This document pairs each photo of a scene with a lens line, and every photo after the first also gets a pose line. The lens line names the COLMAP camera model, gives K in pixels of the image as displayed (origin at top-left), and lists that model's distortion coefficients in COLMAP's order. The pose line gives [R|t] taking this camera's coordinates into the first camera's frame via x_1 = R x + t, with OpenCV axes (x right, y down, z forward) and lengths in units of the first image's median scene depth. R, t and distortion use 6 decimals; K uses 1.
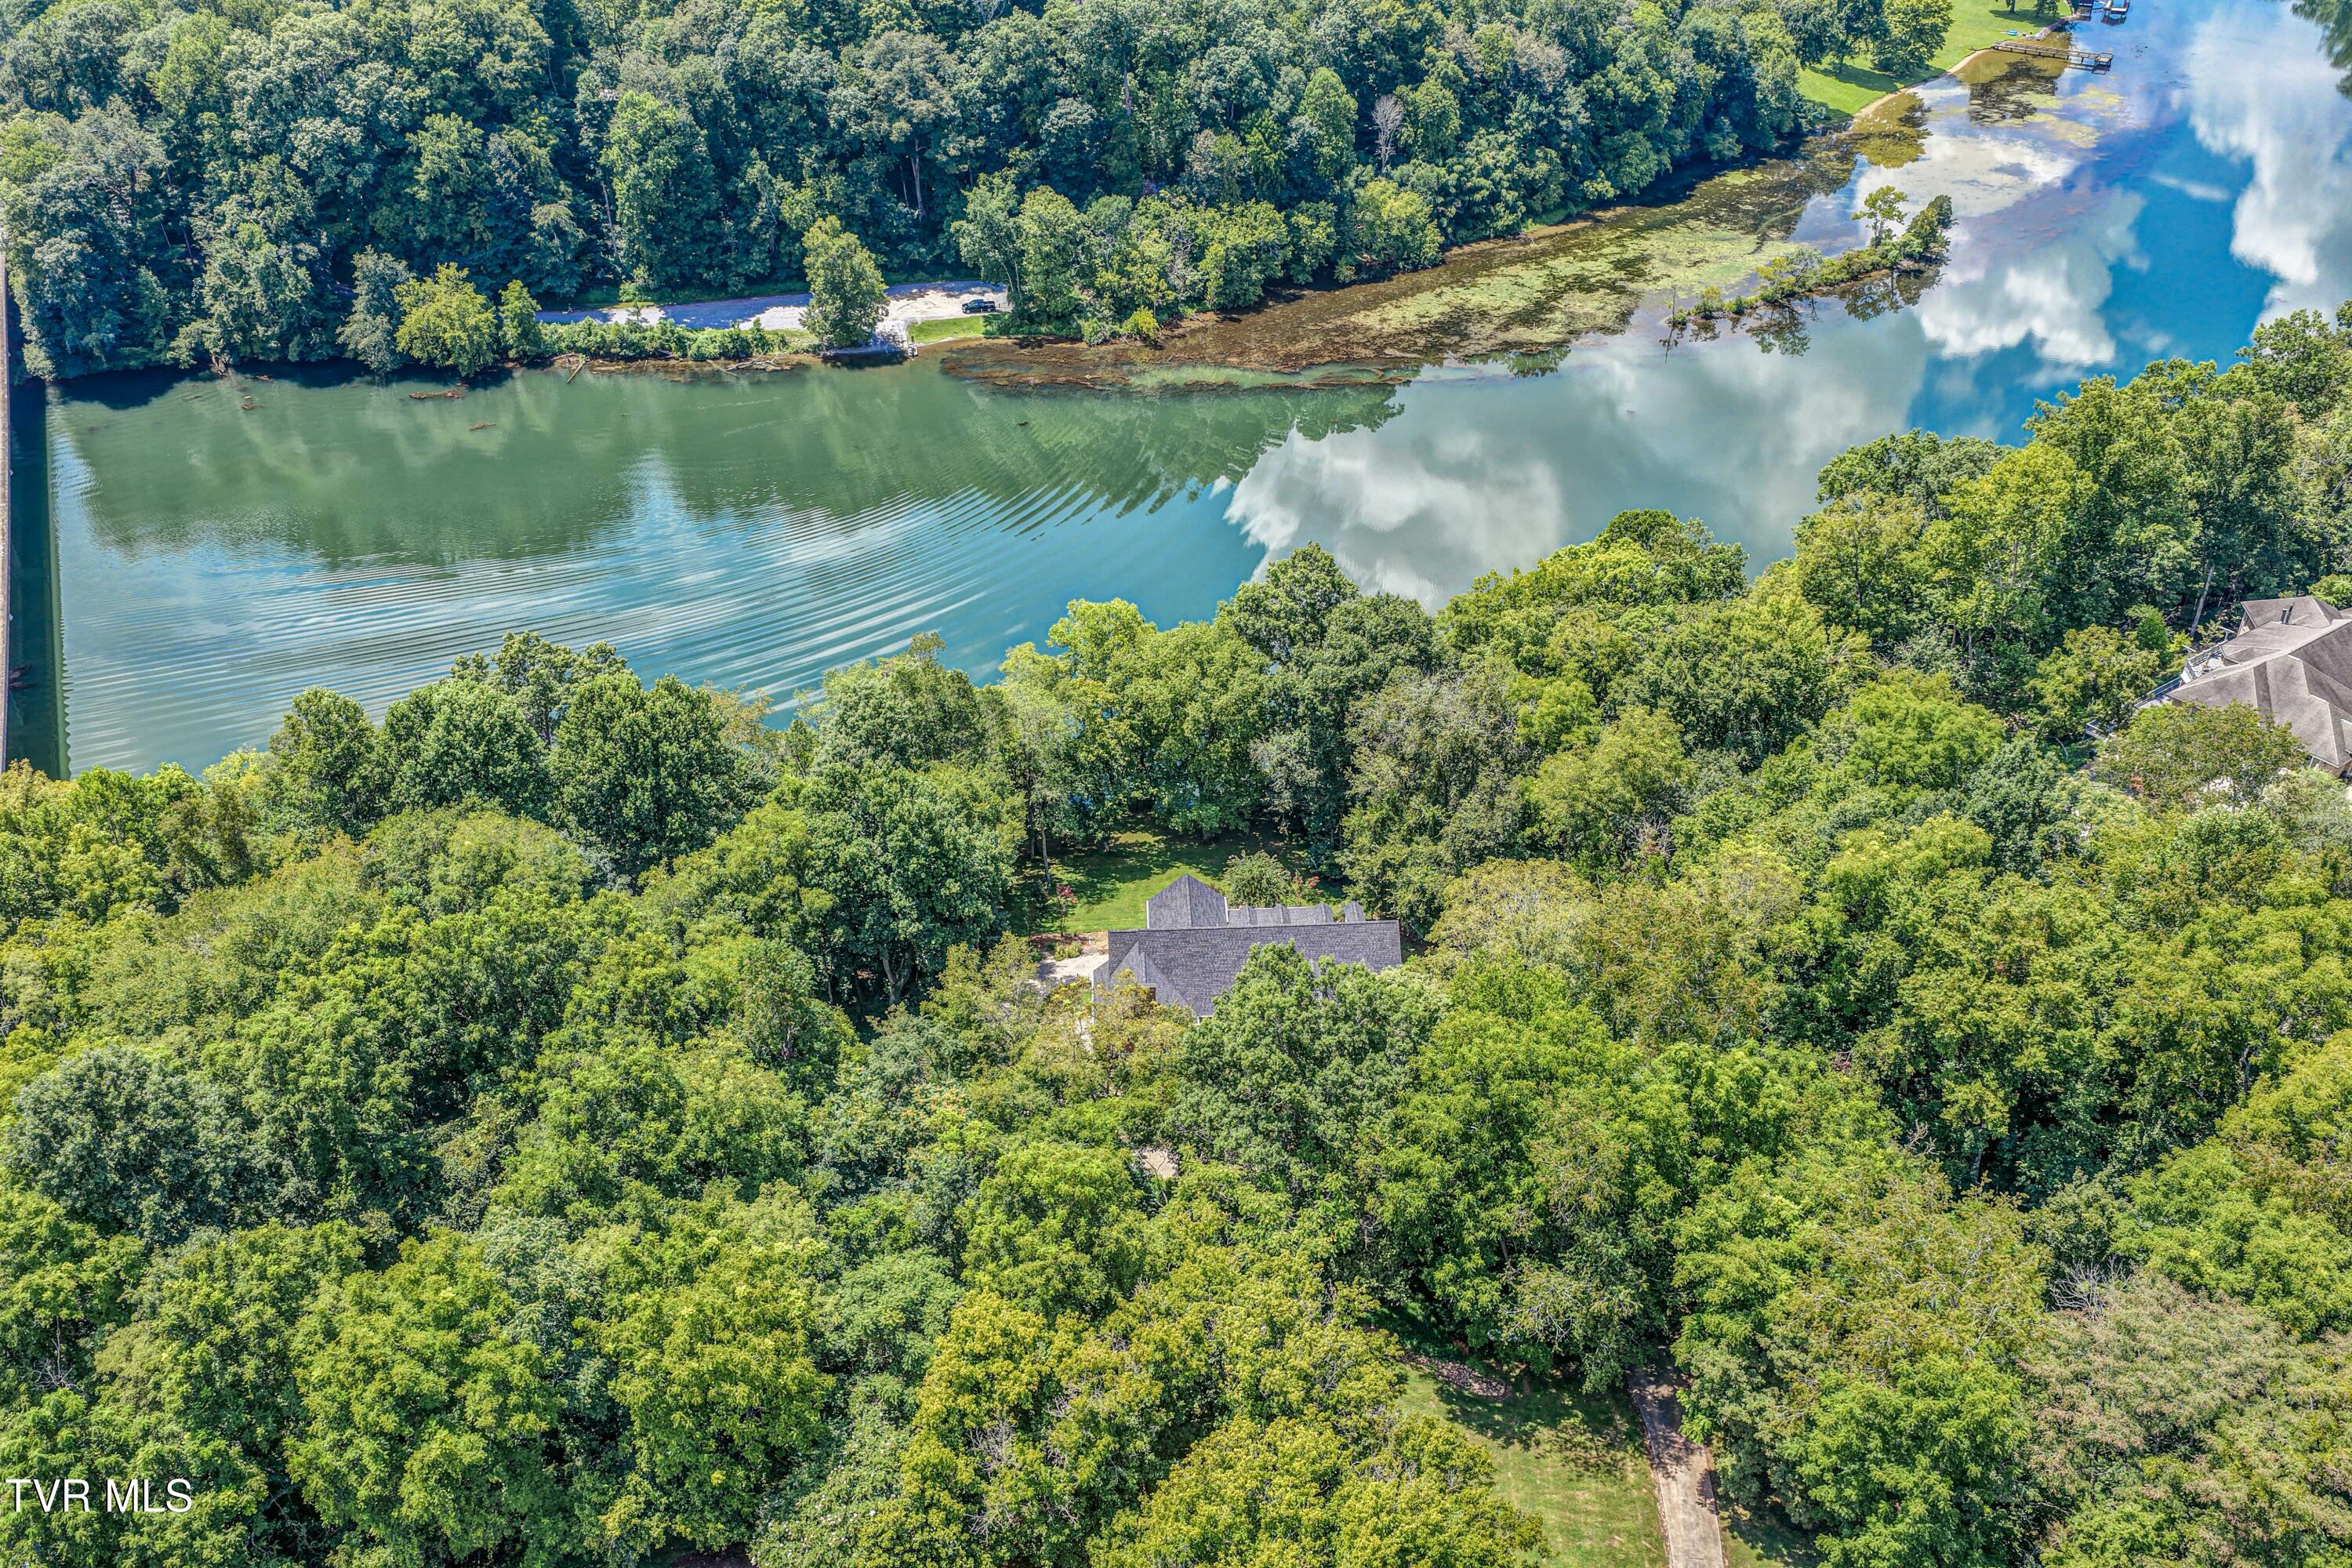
lens RADIAL K [[1955.6, 0, 1180.5], [0, 1955.6, 776.5], [0, 0, 1]] dist [-0.010446, 0.042705]
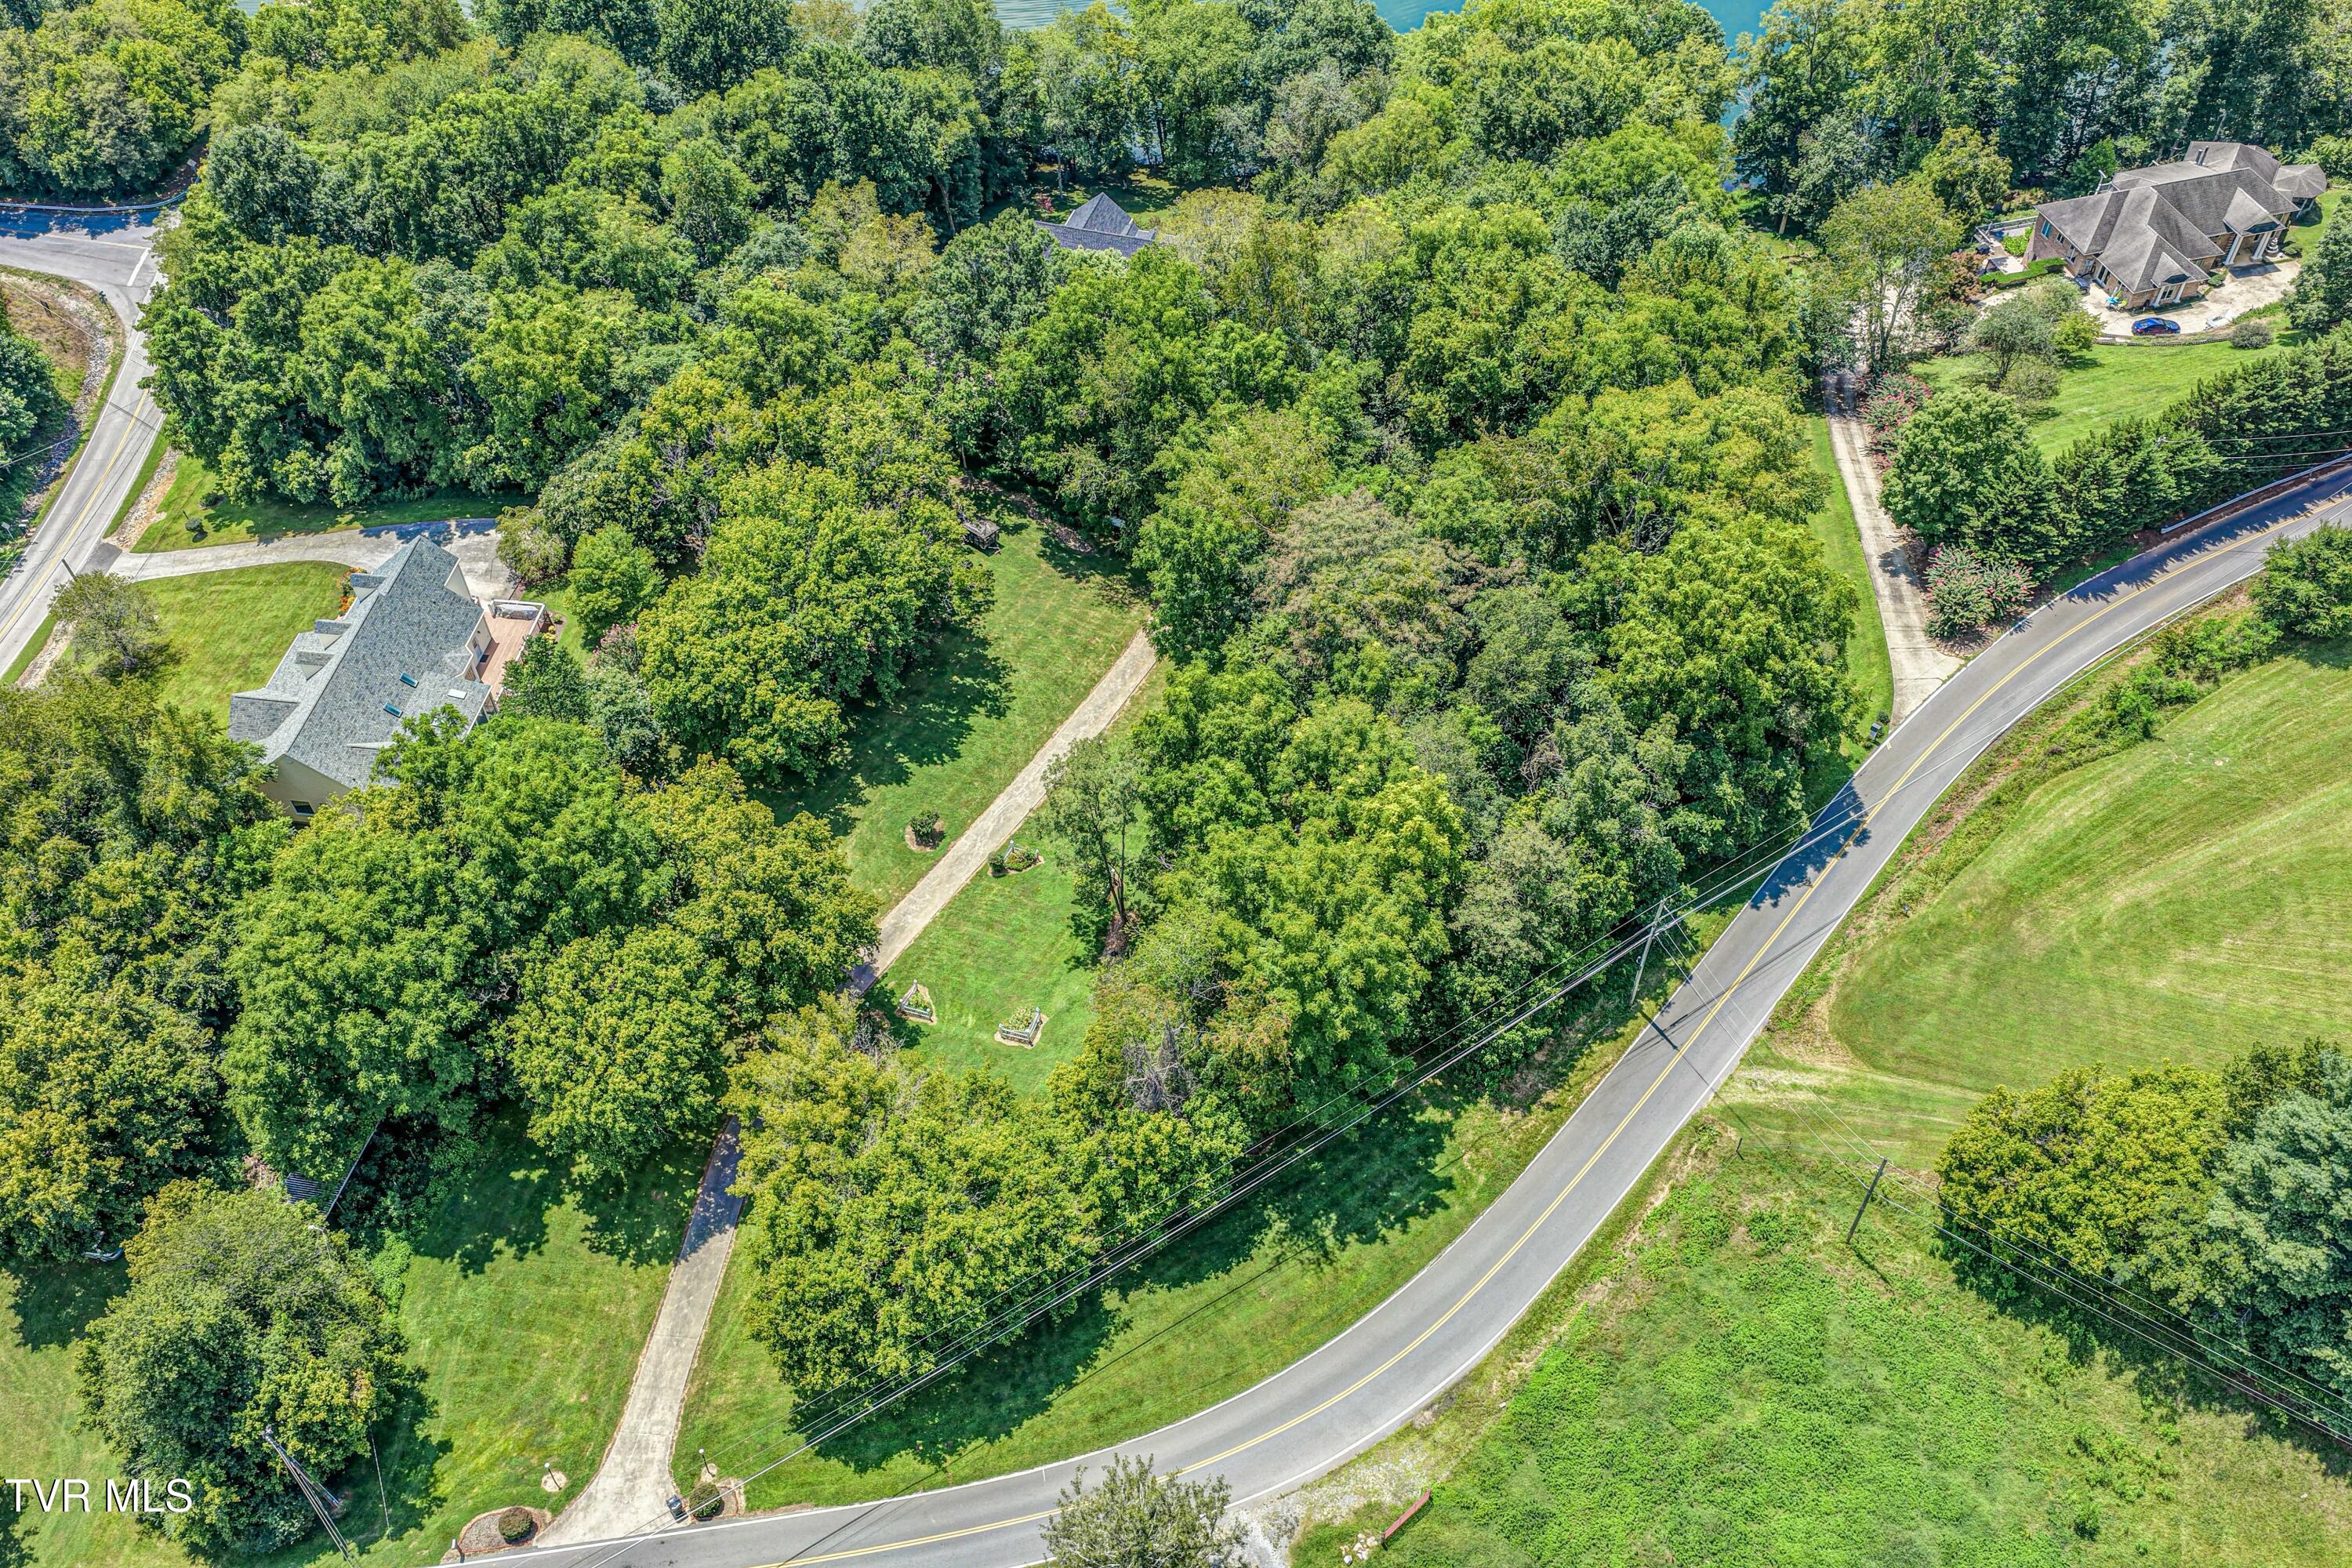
lens RADIAL K [[1955.6, 0, 1180.5], [0, 1955.6, 776.5], [0, 0, 1]] dist [-0.010446, 0.042705]
pose [[0.944163, 0.245445, -0.219802, 0.382519], [-0.178939, 0.942150, 0.283432, 0.034268], [0.276654, -0.228275, 0.933463, -0.234121]]
